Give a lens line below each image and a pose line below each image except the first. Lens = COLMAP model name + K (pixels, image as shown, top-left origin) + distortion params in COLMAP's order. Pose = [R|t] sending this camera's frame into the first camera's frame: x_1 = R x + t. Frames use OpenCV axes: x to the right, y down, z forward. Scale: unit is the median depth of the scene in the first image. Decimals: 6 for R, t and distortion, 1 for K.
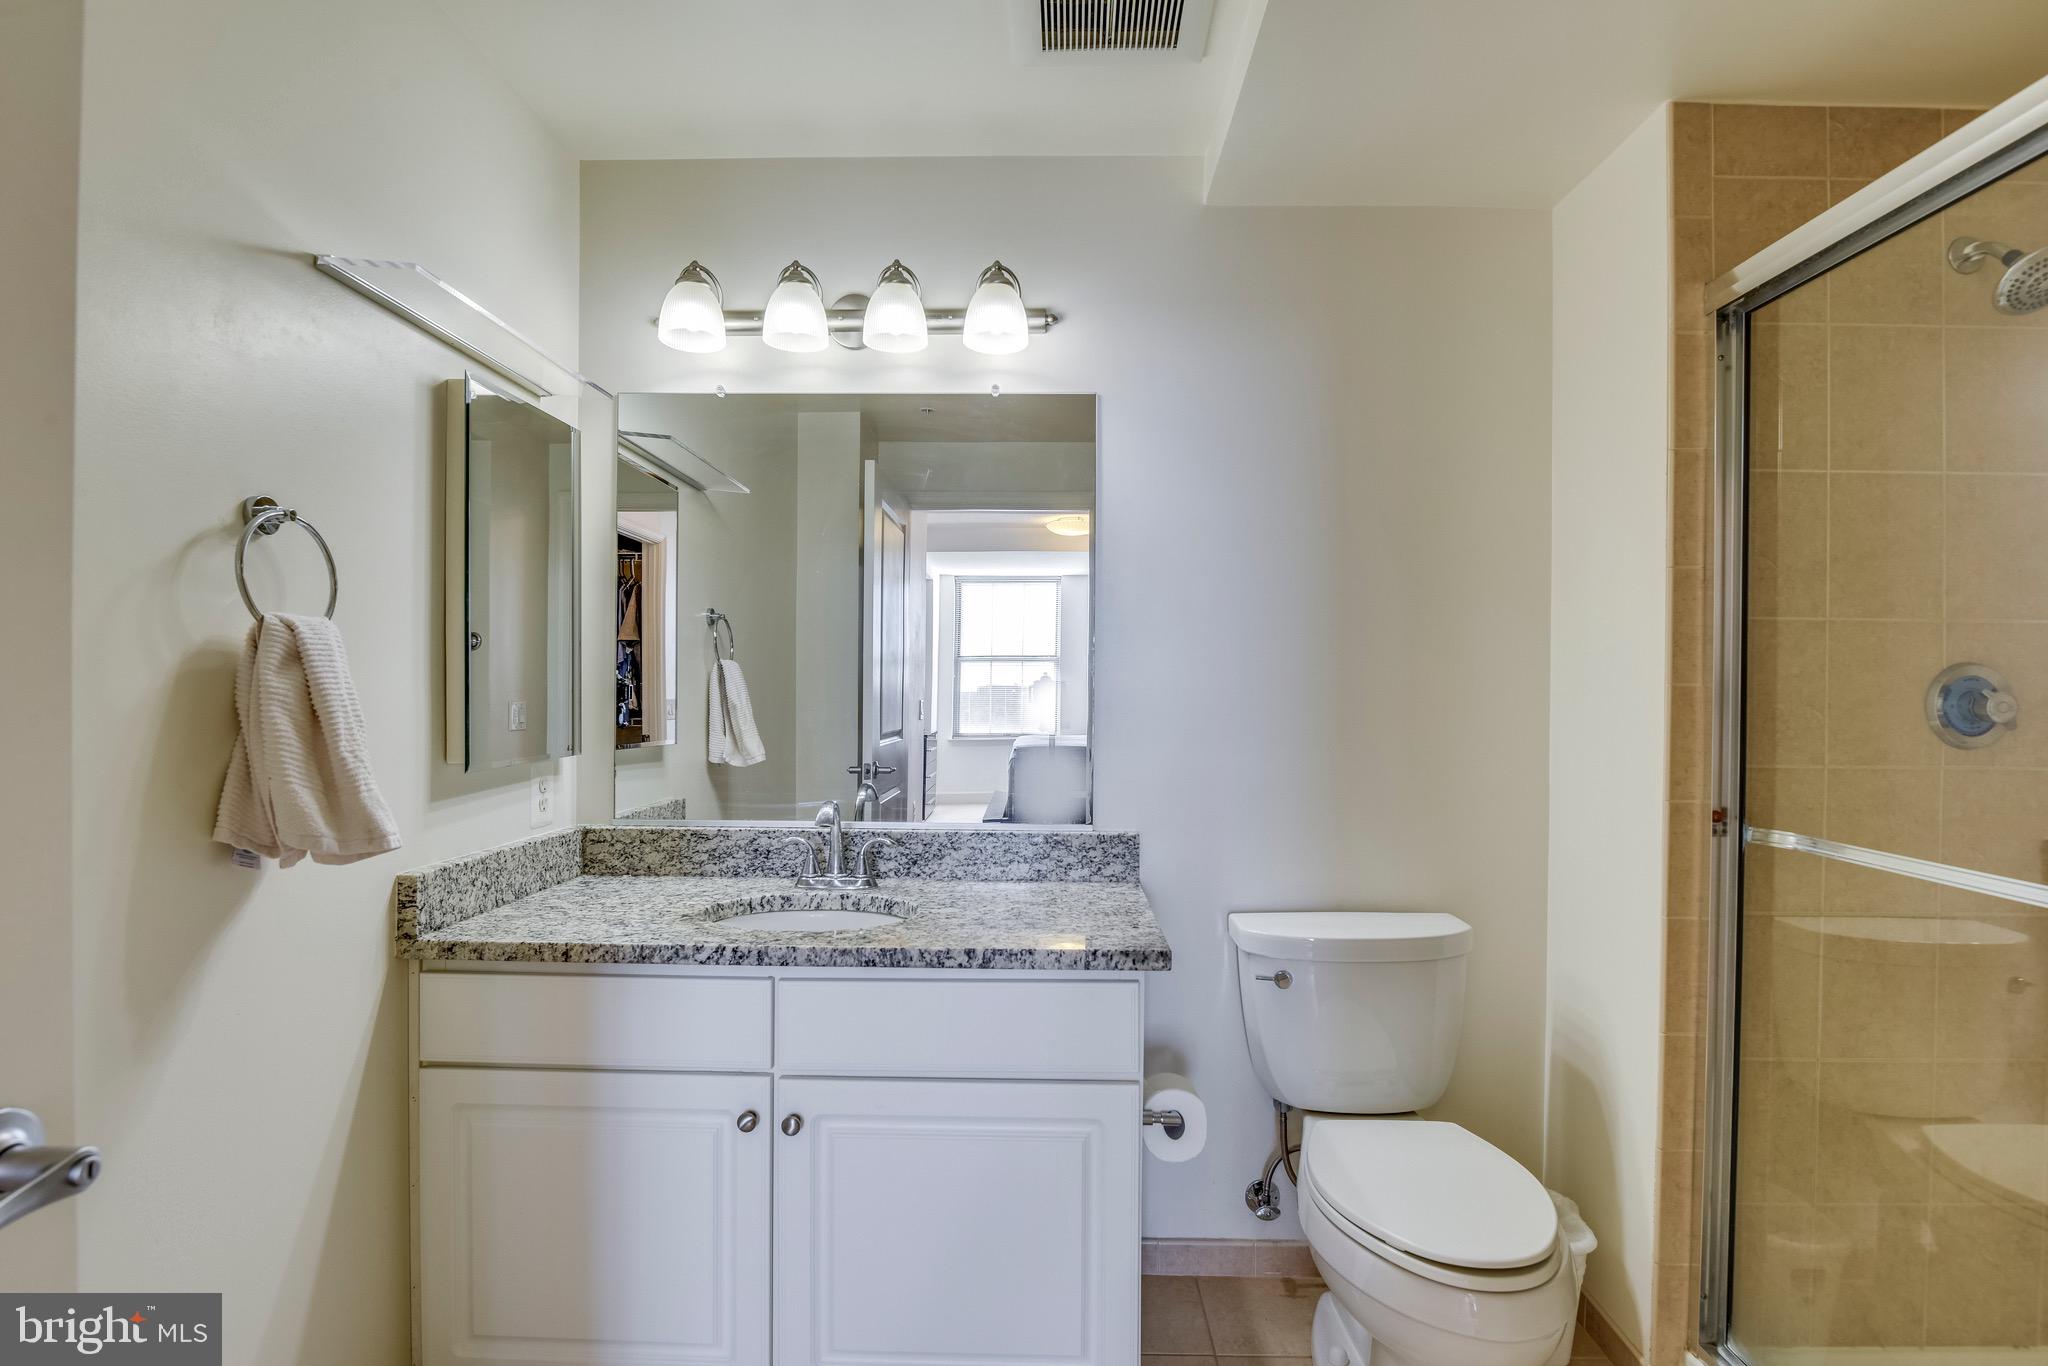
lens RADIAL K [[1001.3, 0, 1014.6], [0, 1001.3, 689.8], [0, 0, 1]] dist [-0.003822, -0.012921]
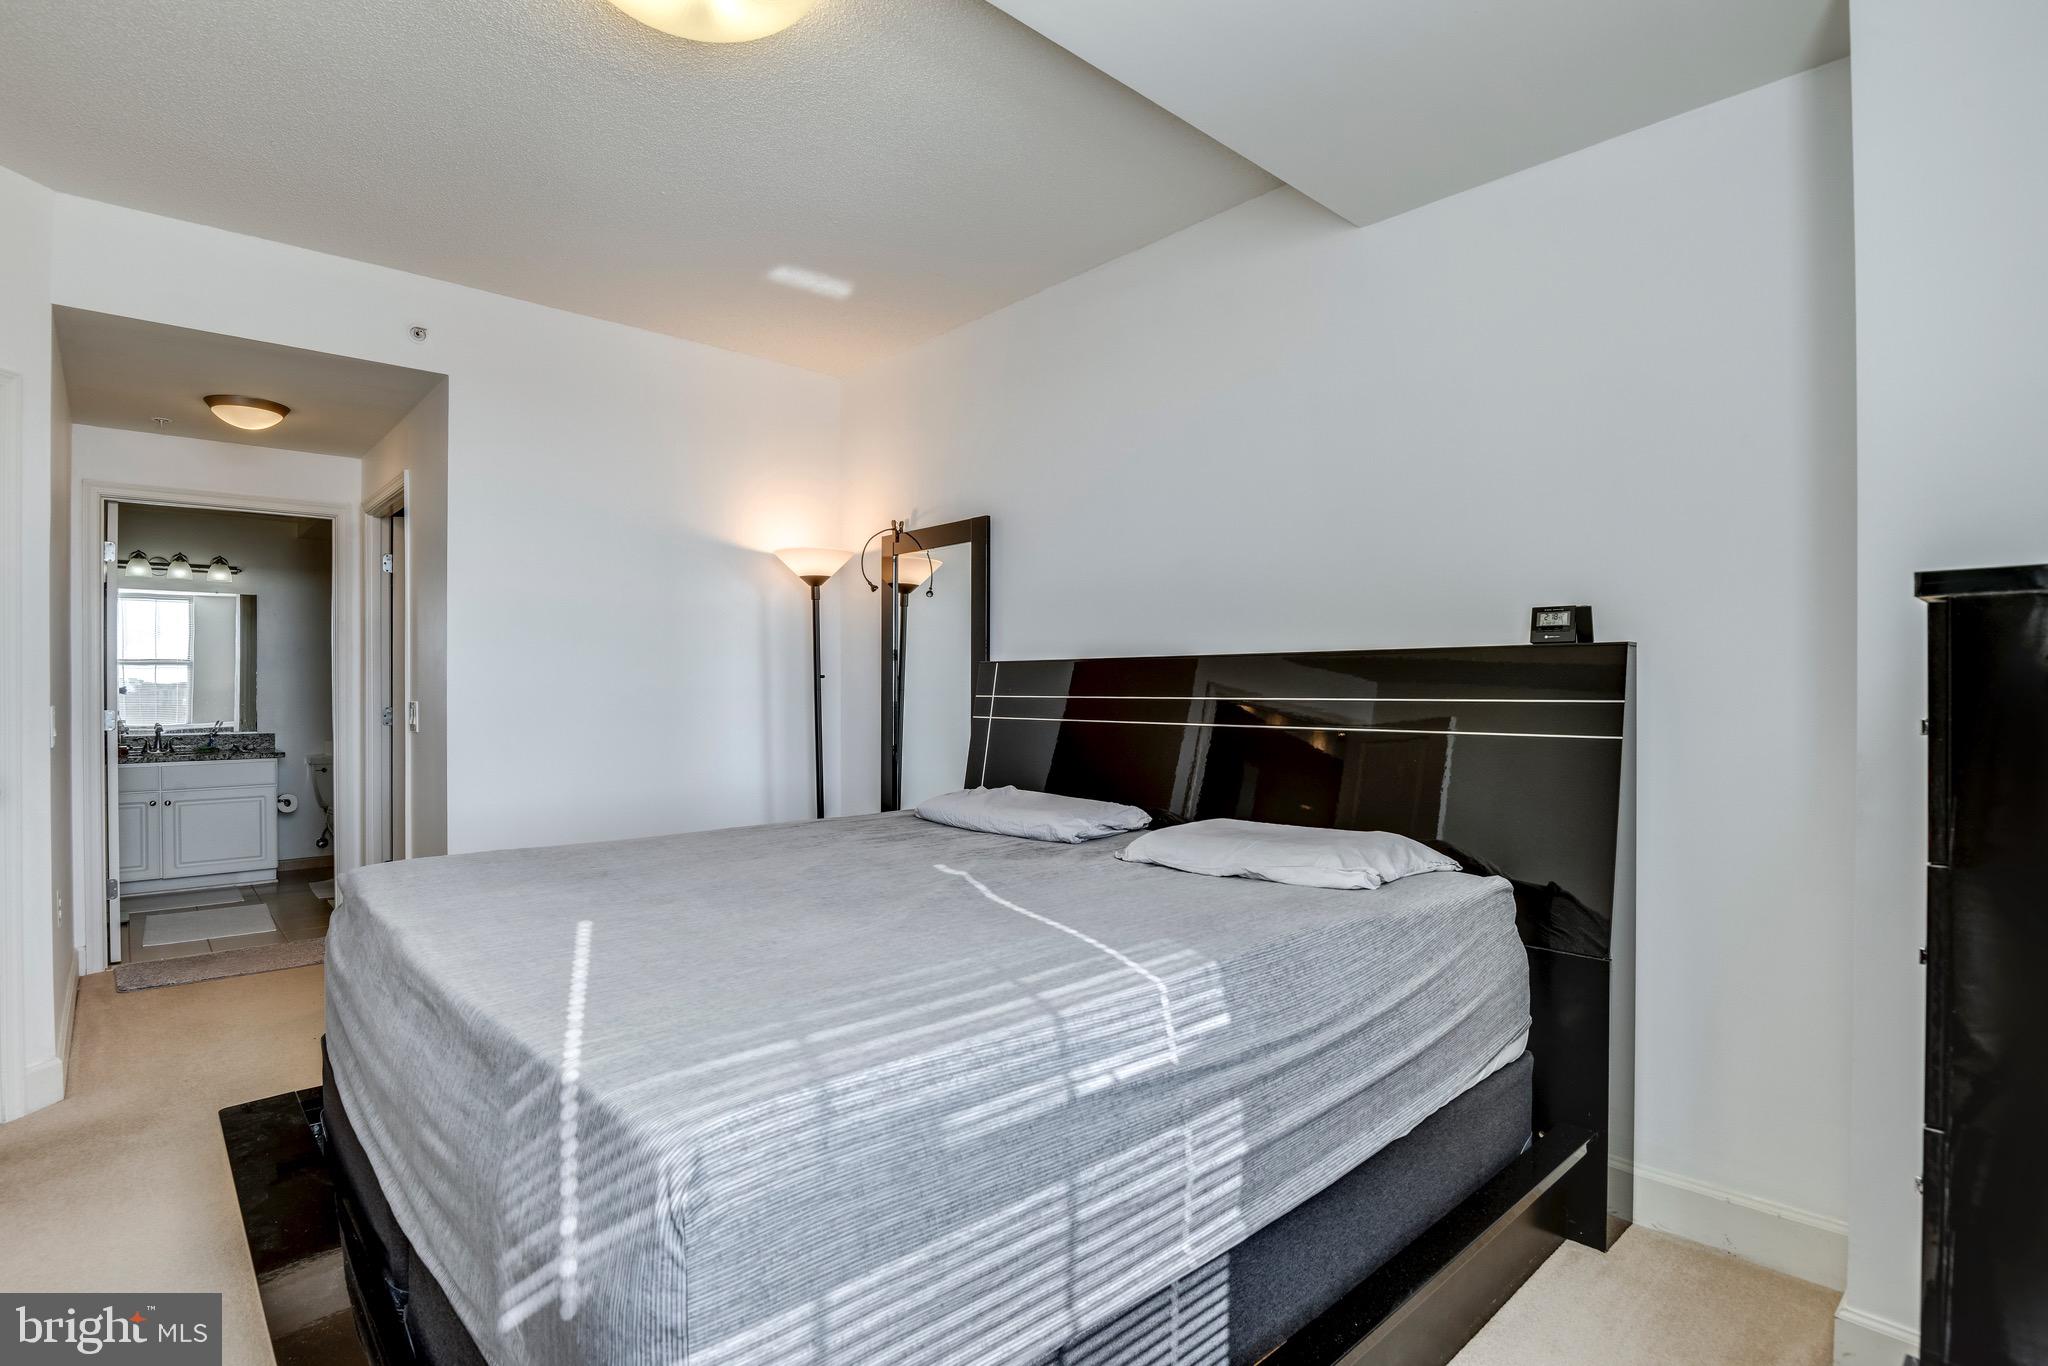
lens RADIAL K [[1010.9, 0, 1012.3], [0, 1010.9, 693.6], [0, 0, 1]] dist [-0.002988, -0.013070]
pose [[0.724673, -0.019296, 0.688822, -0.451598], [0.008049, 0.999777, 0.019539, -0.031307], [-0.689045, -0.008615, 0.724667, -3.527352]]
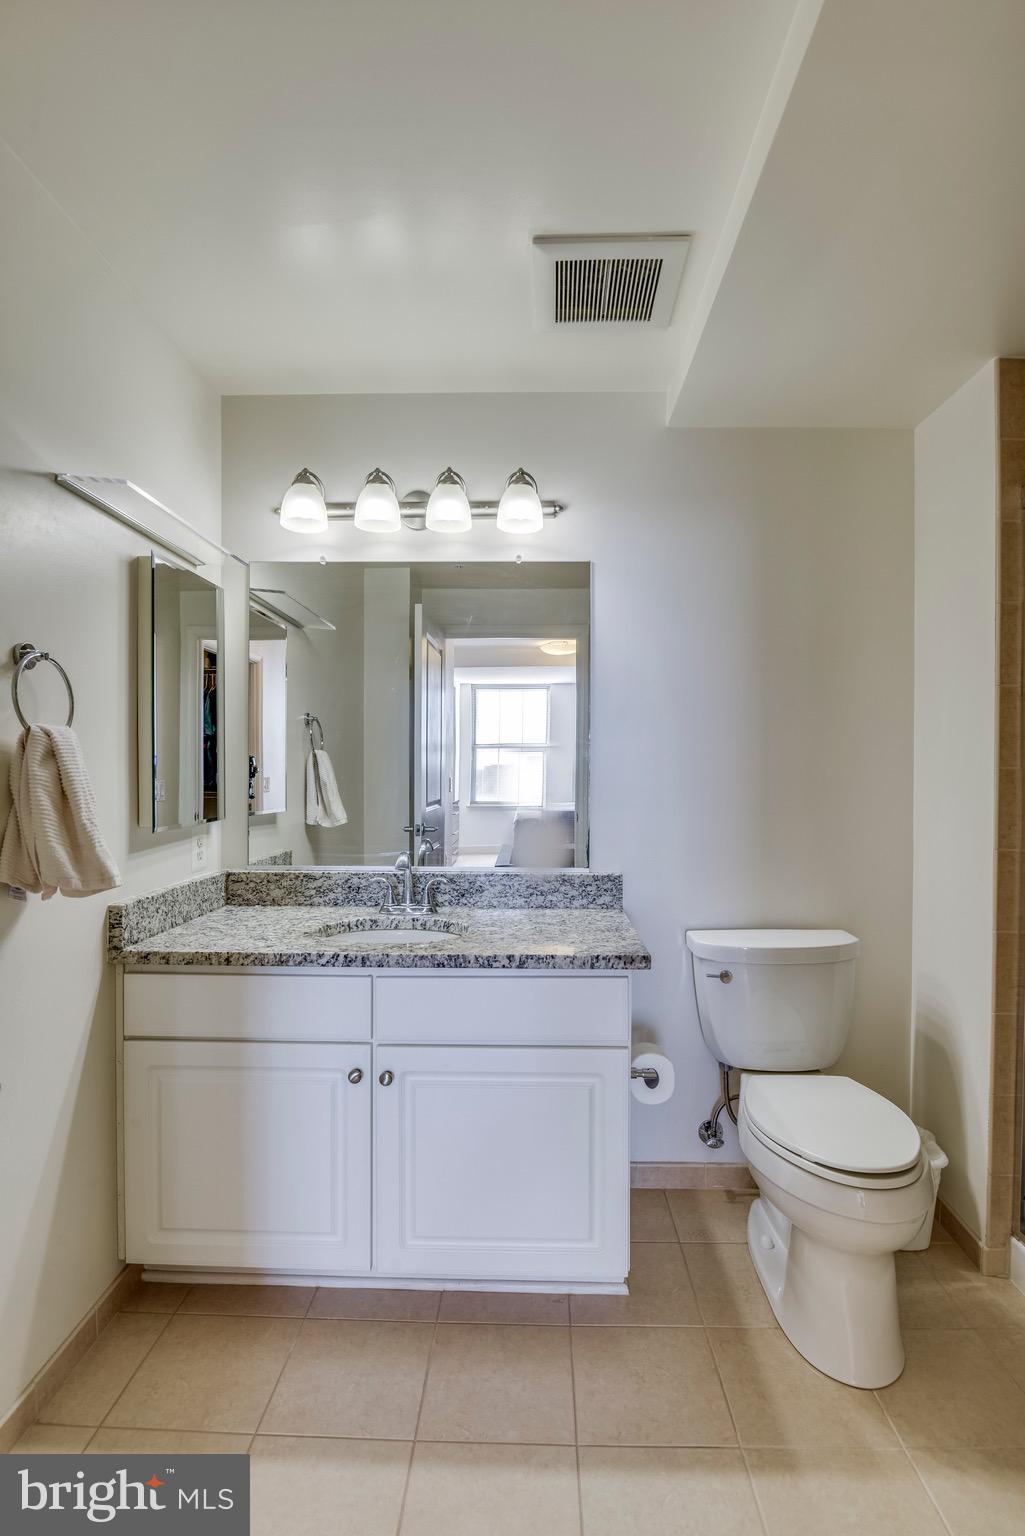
lens RADIAL K [[753.1, 0, 512.5], [0, 753.1, 768.0], [0, 0, 1]] dist [-0.000634, -0.017026]
pose [[0.999990, -0.003661, 0.002750, -0.038254], [0.003659, 0.999993, 0.000655, -0.008080], [-0.002752, -0.000645, 0.999996, -0.068232]]
